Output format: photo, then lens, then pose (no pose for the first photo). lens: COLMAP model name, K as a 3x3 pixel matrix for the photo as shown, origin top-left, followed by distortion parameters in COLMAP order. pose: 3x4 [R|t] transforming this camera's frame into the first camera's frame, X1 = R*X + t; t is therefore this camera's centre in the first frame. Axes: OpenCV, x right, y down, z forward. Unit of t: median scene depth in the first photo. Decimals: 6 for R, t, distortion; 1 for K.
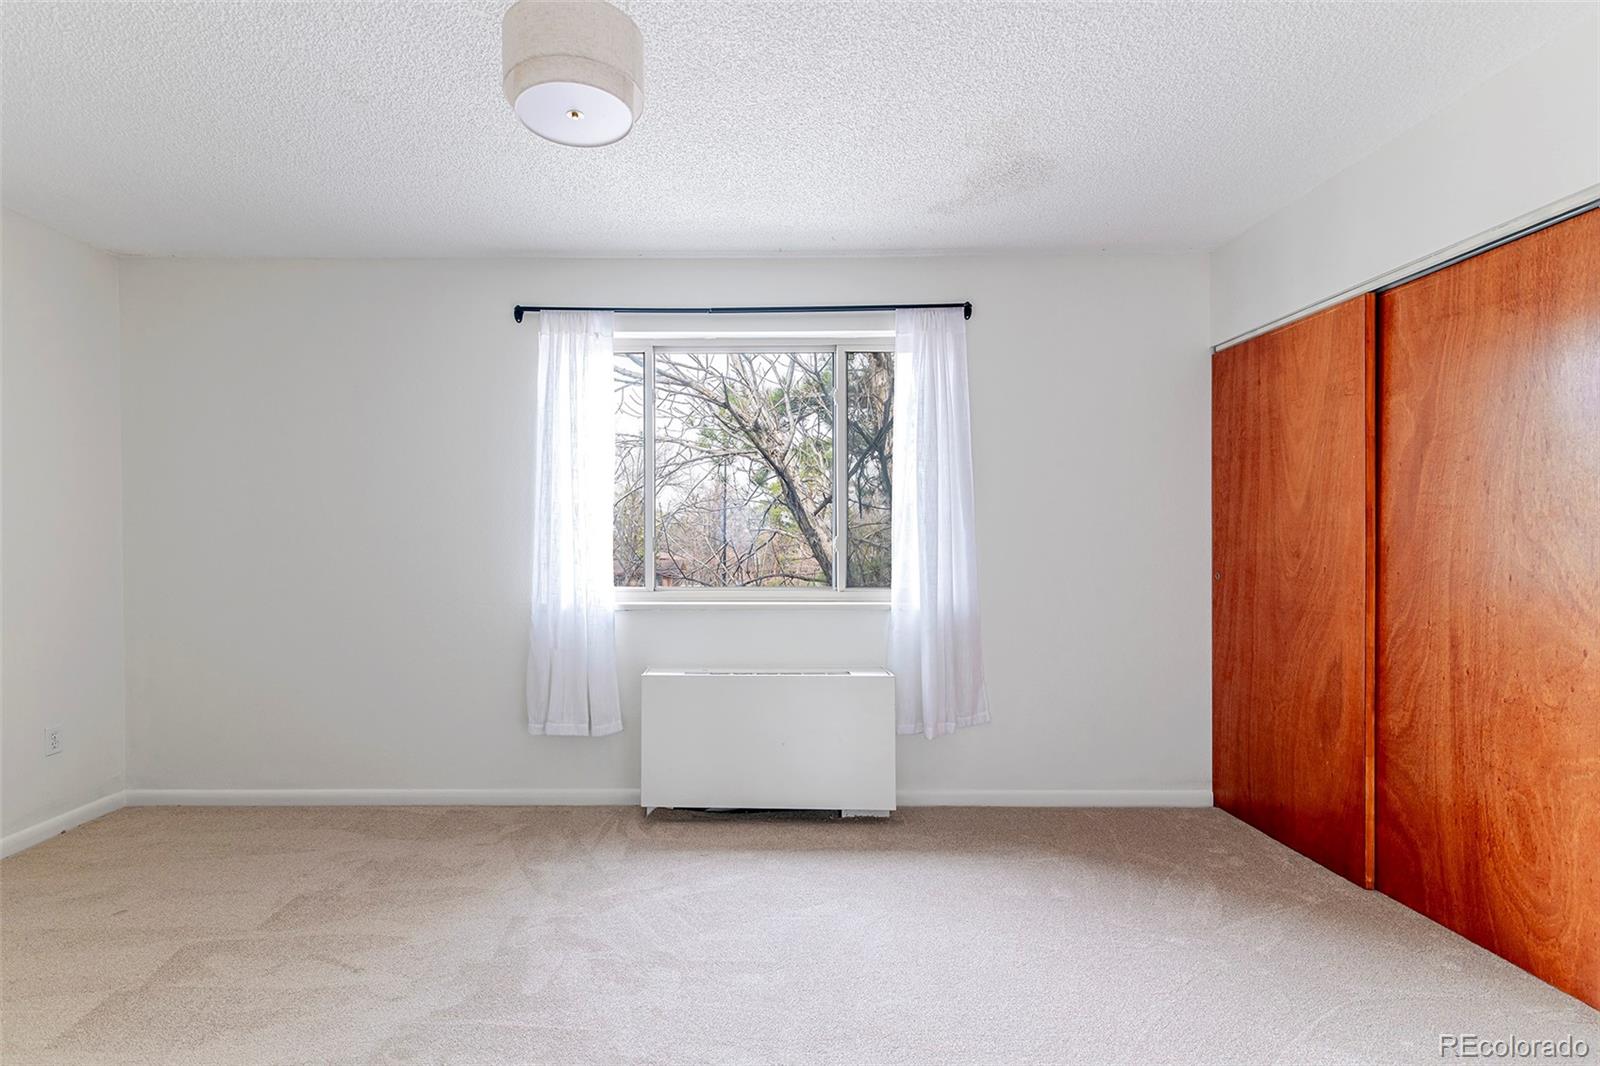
lens RADIAL K [[729.3, 0, 744.5], [0, 729.3, 553.2], [0, 0, 1]] dist [0.010303, -0.000359]
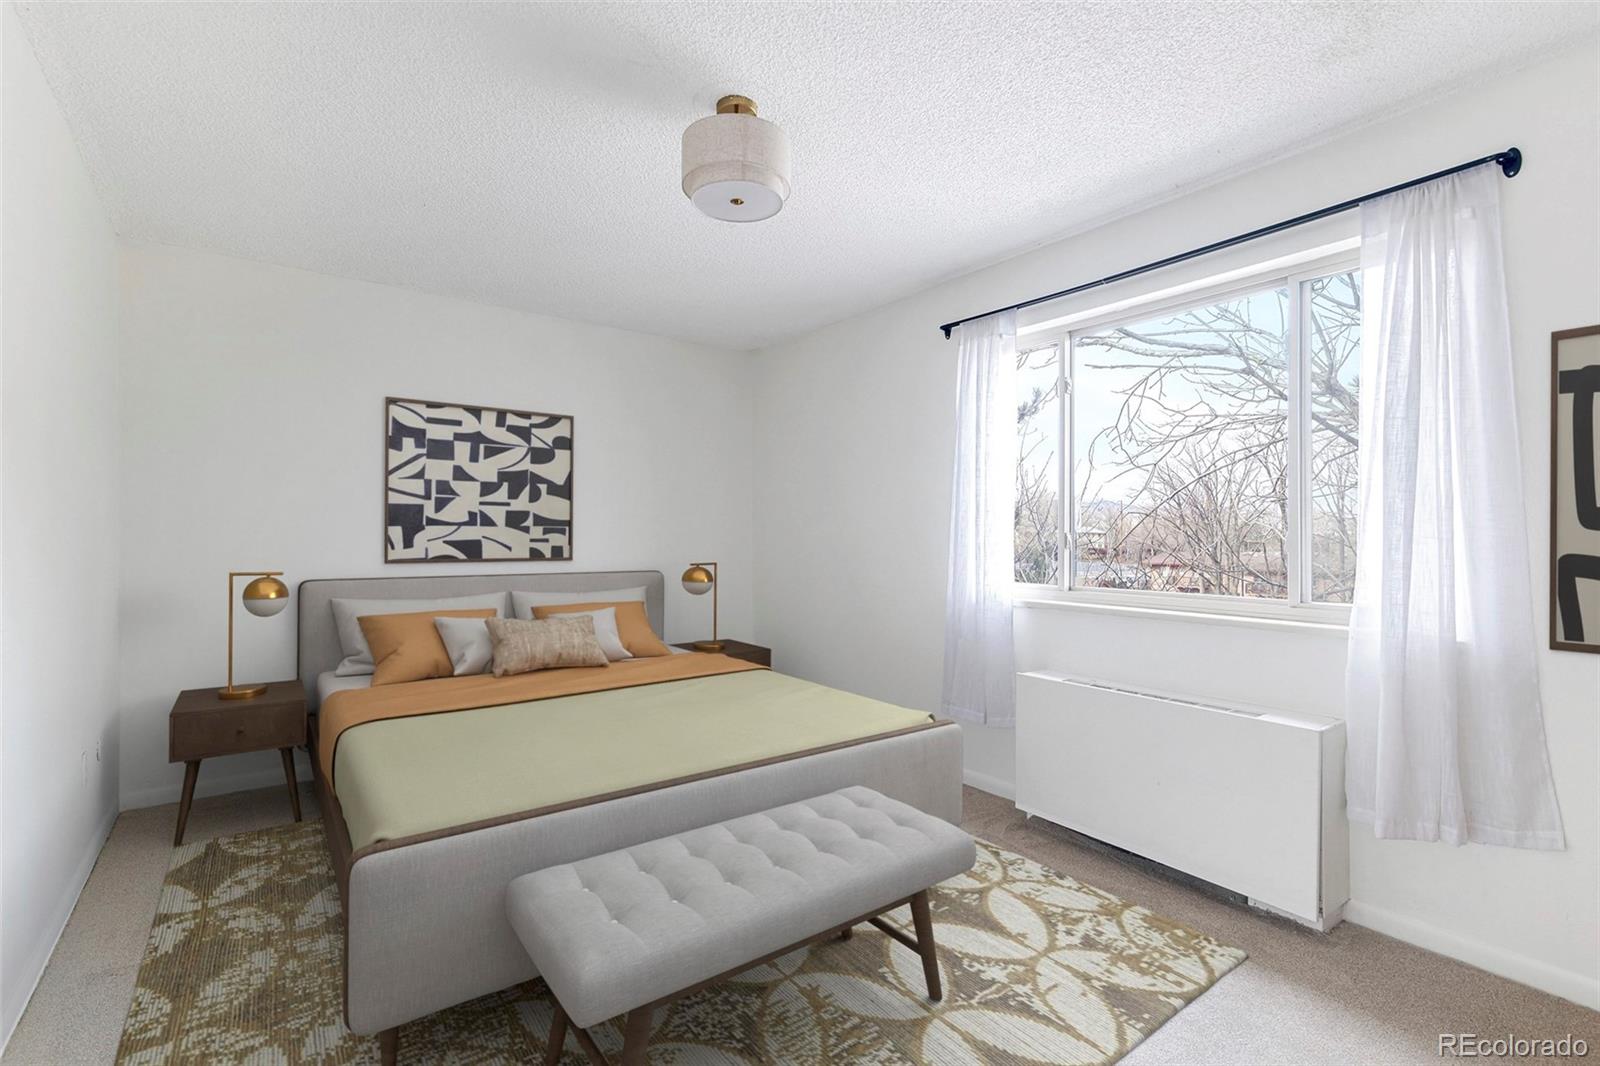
lens RADIAL K [[729.3, 0, 798.5], [0, 729.3, 532.0], [0, 0, 1]] dist [0.010303, -0.000359]
pose [[0.604186, -0.000538, -0.796843, 0.466814], [-0.017248, 0.999757, -0.013752, -0.004551], [0.796657, 0.022053, 0.604030, 0.169221]]
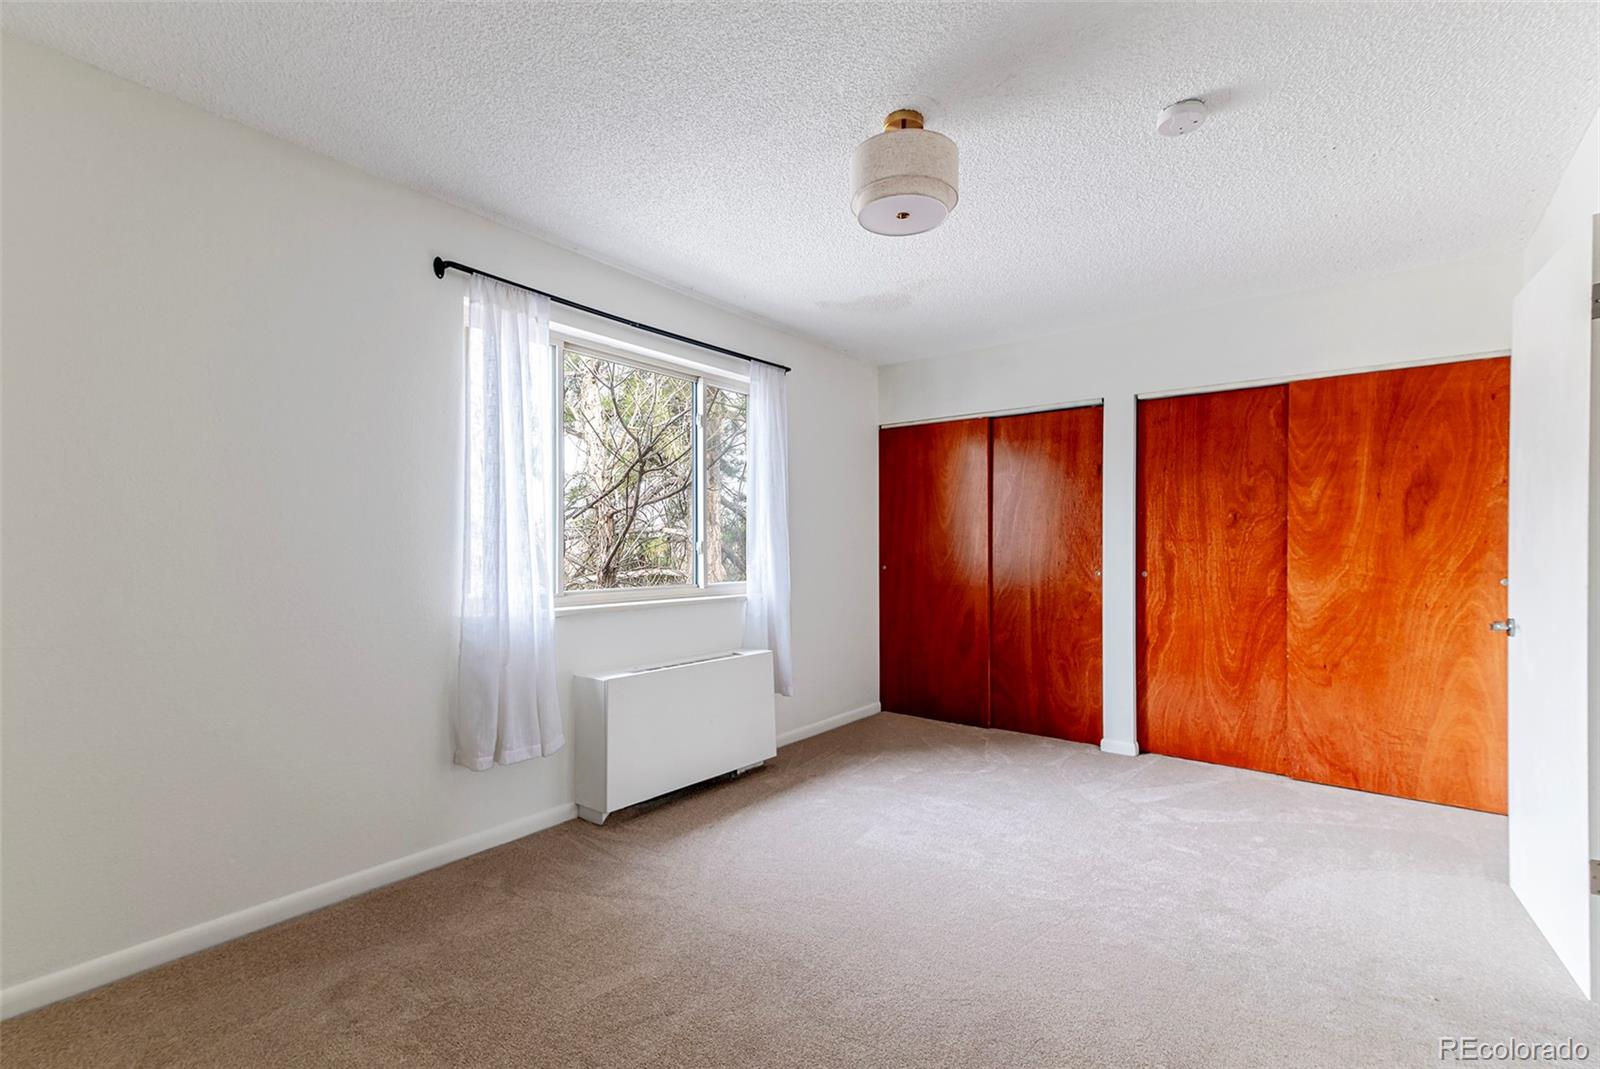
lens RADIAL K [[704.7, 0, 793.1], [0, 704.7, 538.1], [0, 0, 1]] dist [0.018766, 0.000070]
pose [[0.620241, 0.012420, 0.784313, -0.736561], [0.006939, 0.999749, -0.021319, -0.001378], [-0.784381, 0.018665, 0.619999, 0.205619]]
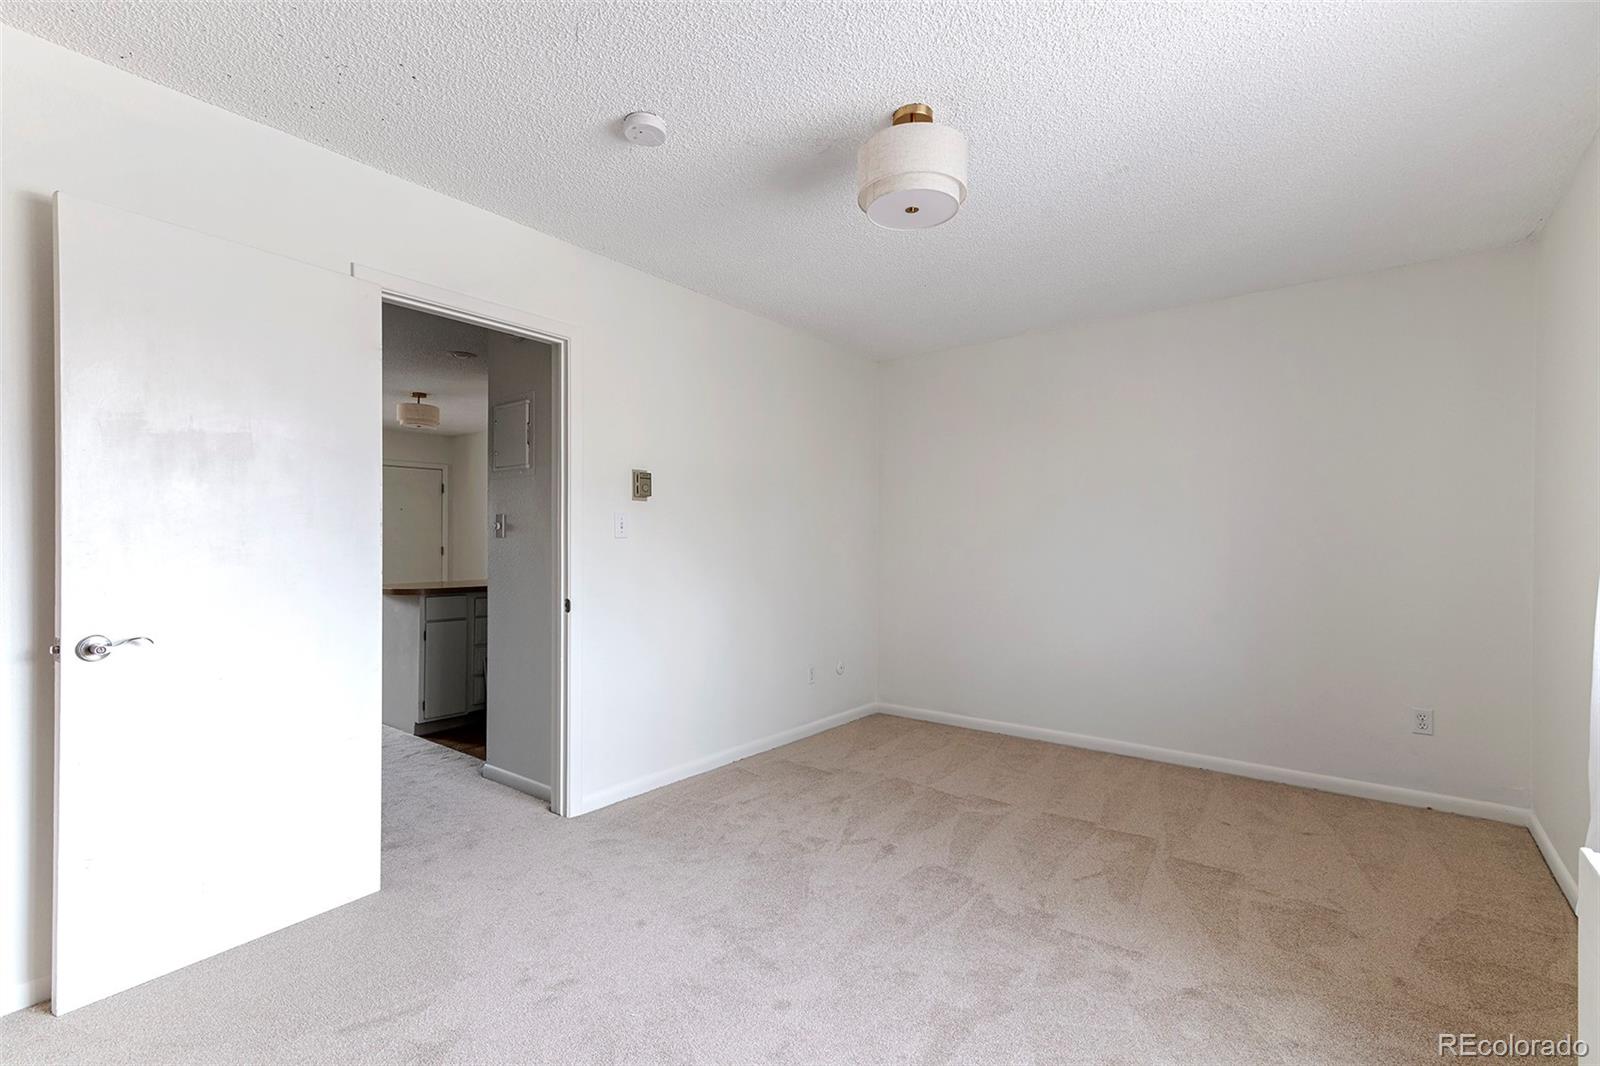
lens RADIAL K [[729.3, 0, 800.1], [0, 729.3, 539.3], [0, 0, 1]] dist [0.010303, -0.000359]
pose [[-0.616615, -0.004552, -0.787252, 0.498296], [-0.007248, 0.999974, -0.000105, -0.013847], [0.787232, 0.005641, -0.616631, 0.906885]]
